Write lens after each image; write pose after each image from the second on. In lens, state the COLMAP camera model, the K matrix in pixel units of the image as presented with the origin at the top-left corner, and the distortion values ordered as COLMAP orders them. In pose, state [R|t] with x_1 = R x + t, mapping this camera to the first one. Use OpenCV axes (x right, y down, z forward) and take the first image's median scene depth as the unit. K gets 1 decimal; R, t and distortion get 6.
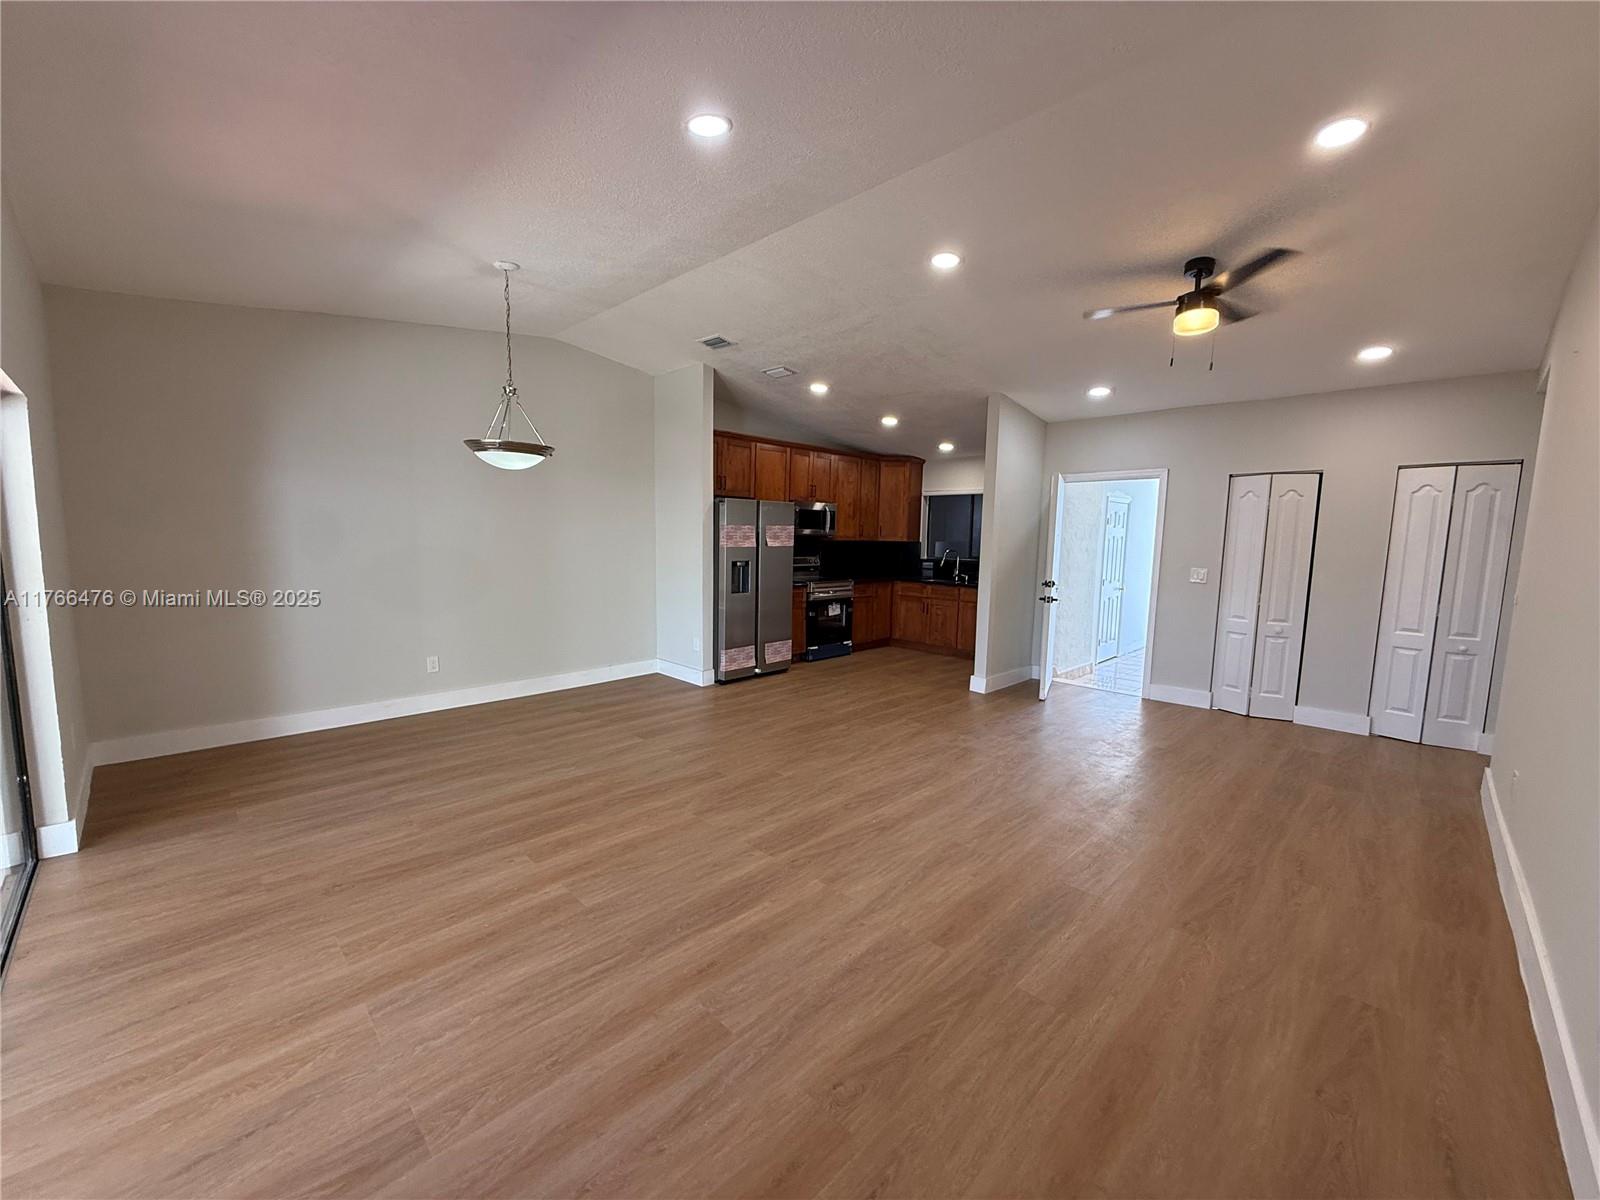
lens RADIAL K [[637.2, 0, 803.6], [0, 637.2, 600.8], [0, 0, 1]] dist [0.000536, -0.000063]
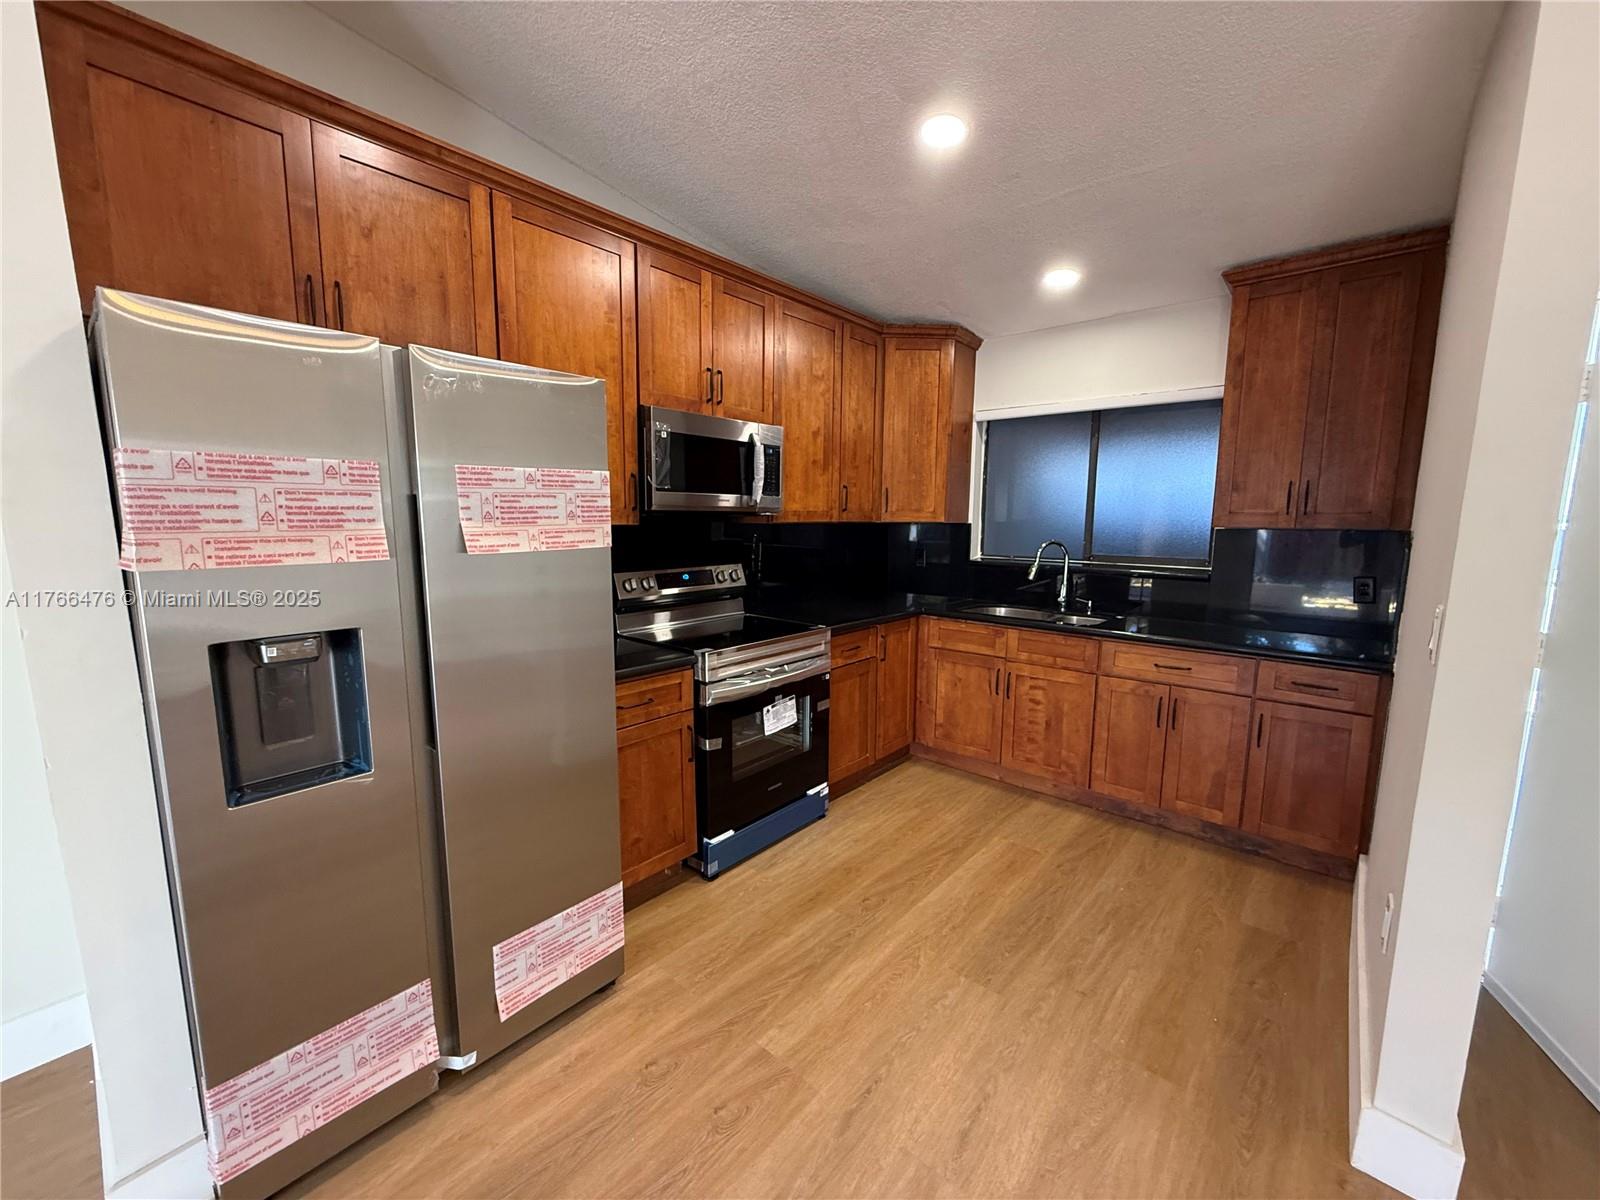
lens RADIAL K [[637.2, 0, 803.6], [0, 637.2, 600.8], [0, 0, 1]] dist [0.000536, -0.000063]
pose [[0.998121, -0.018041, 0.058560, 0.050030], [0.016175, 0.999351, 0.032181, -0.074788], [-0.059103, -0.031173, 0.997765, 0.767210]]
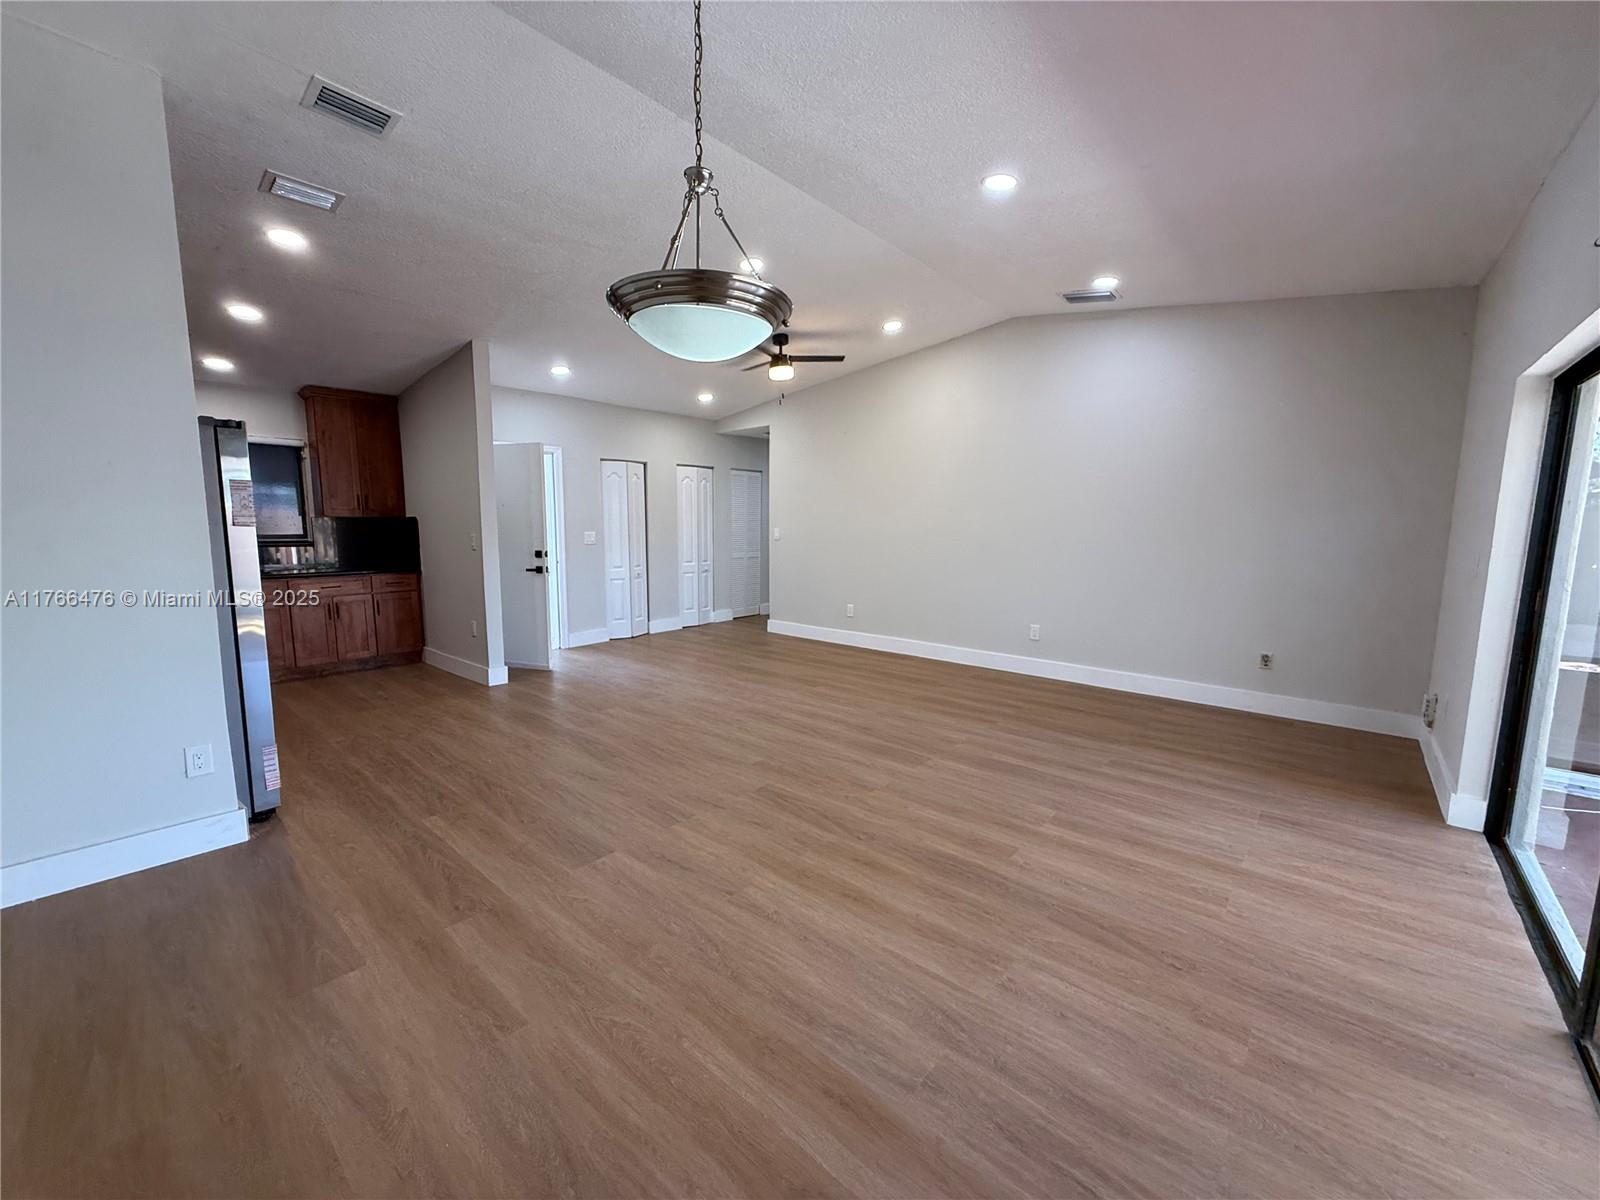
lens RADIAL K [[637.2, 0, 803.6], [0, 637.2, 600.8], [0, 0, 1]] dist [0.000536, -0.000063]
pose [[-0.058343, -0.146707, 0.987458, -0.578095], [0.098475, 0.983473, 0.151933, -0.058903], [-0.993428, 0.106104, -0.042932, 0.592299]]
